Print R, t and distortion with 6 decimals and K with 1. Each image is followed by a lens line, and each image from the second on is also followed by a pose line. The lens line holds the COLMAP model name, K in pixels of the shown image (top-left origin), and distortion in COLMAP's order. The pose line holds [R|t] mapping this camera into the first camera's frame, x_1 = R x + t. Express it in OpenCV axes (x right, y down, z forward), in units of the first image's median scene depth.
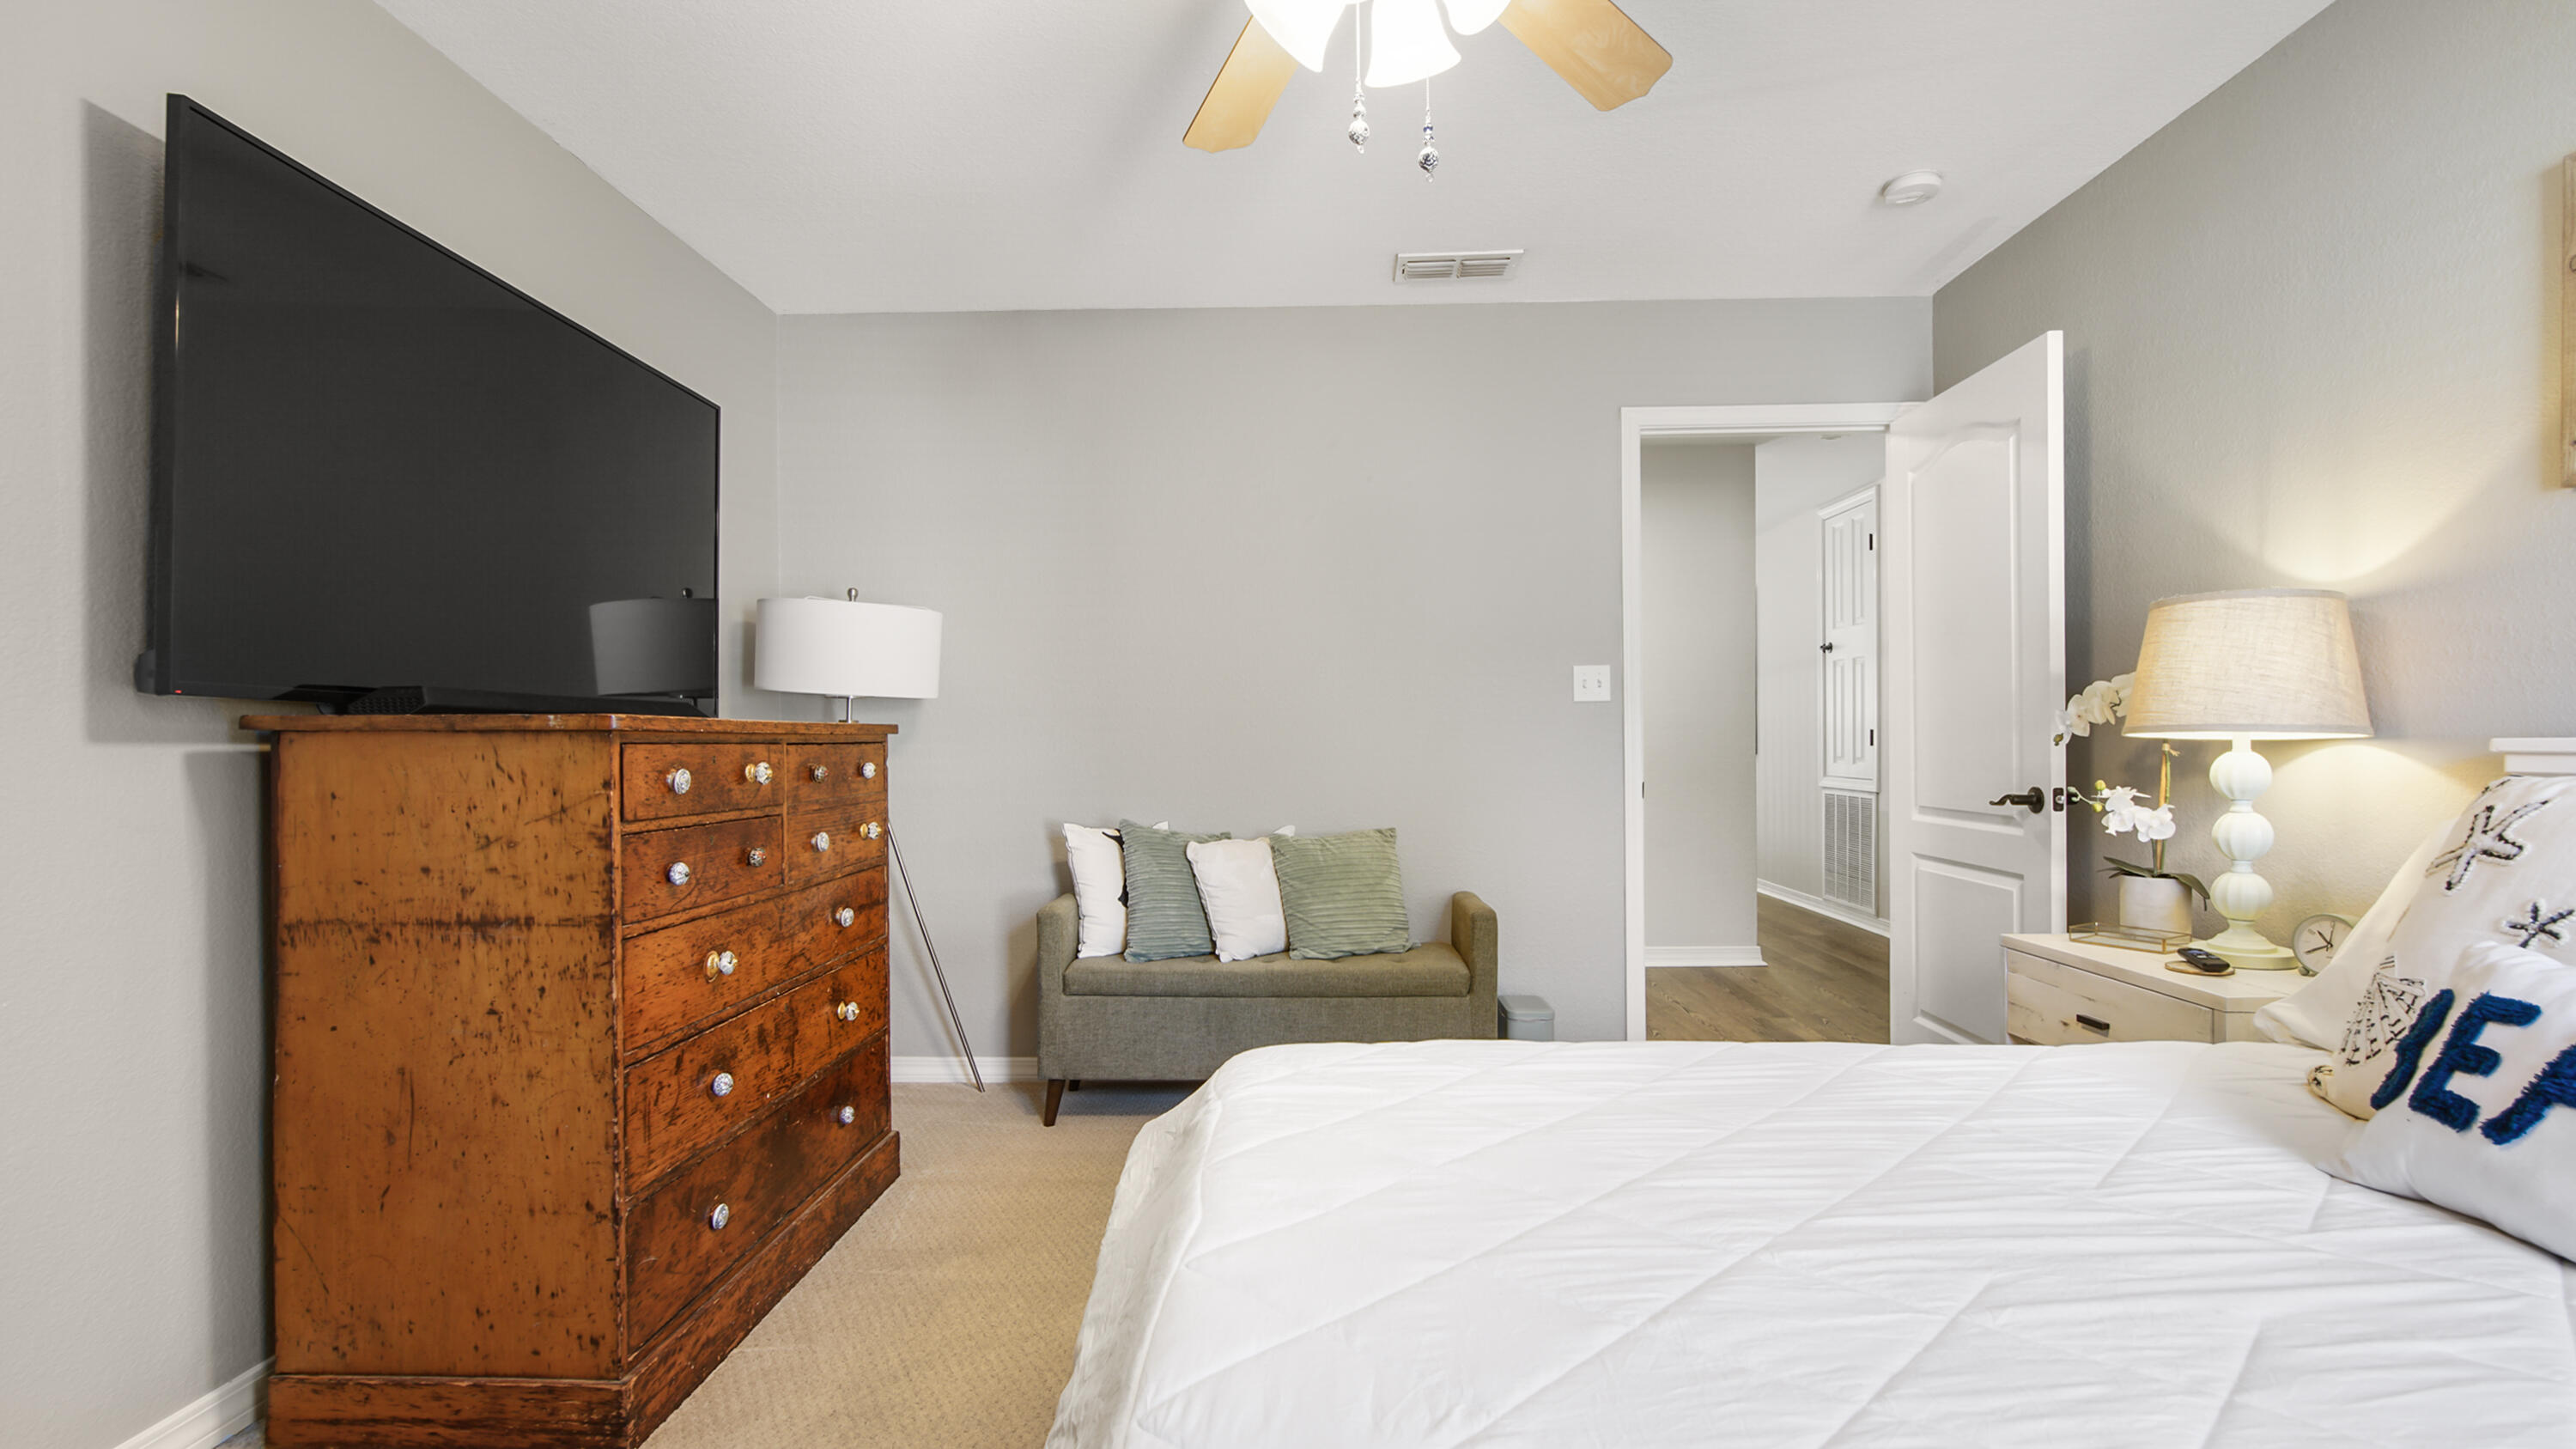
lens RADIAL K [[1139.3, 0, 1292.6], [0, 1139.3, 735.2], [0, 0, 1]] dist [-0.014213, 0.005523]
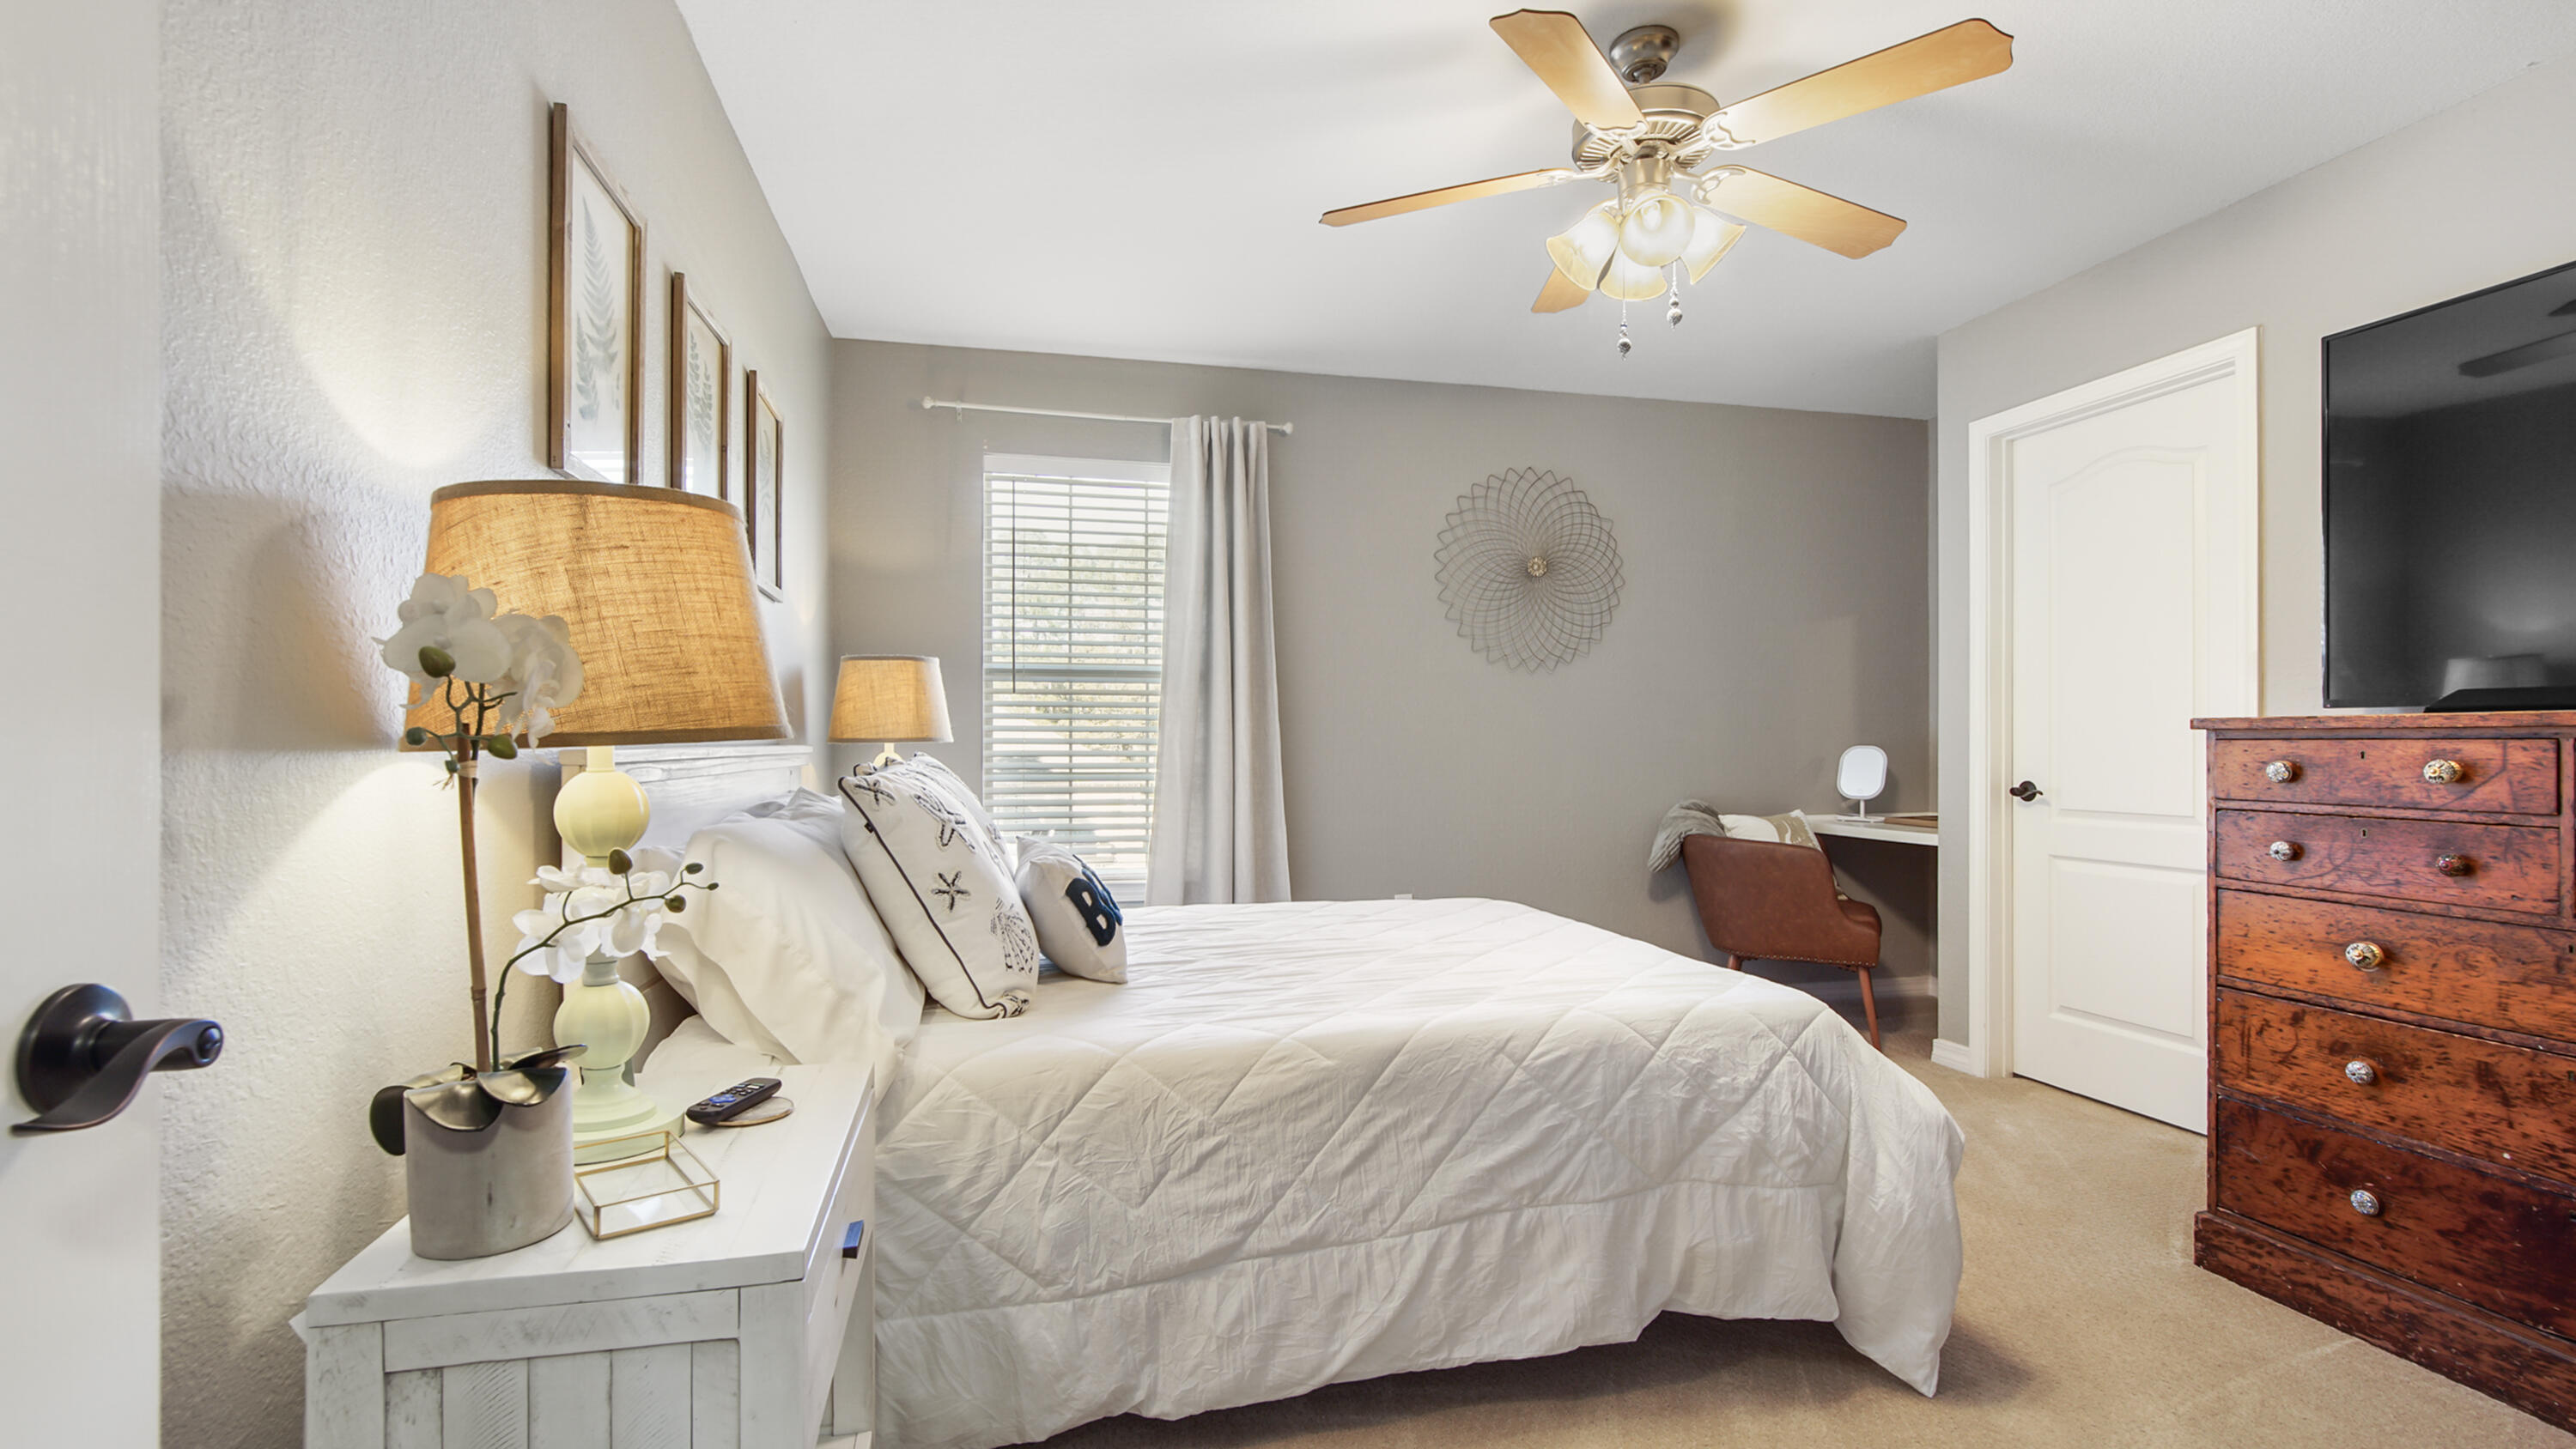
lens RADIAL K [[1138.9, 0, 1285.4], [0, 1138.9, 734.8], [0, 0, 1]] dist [-0.014213, 0.005523]
pose [[-0.967145, 0.001128, -0.254222, 0.720961], [0.004038, 0.999932, -0.010926, 0.011438], [0.254192, -0.011593, -0.967084, 1.814814]]
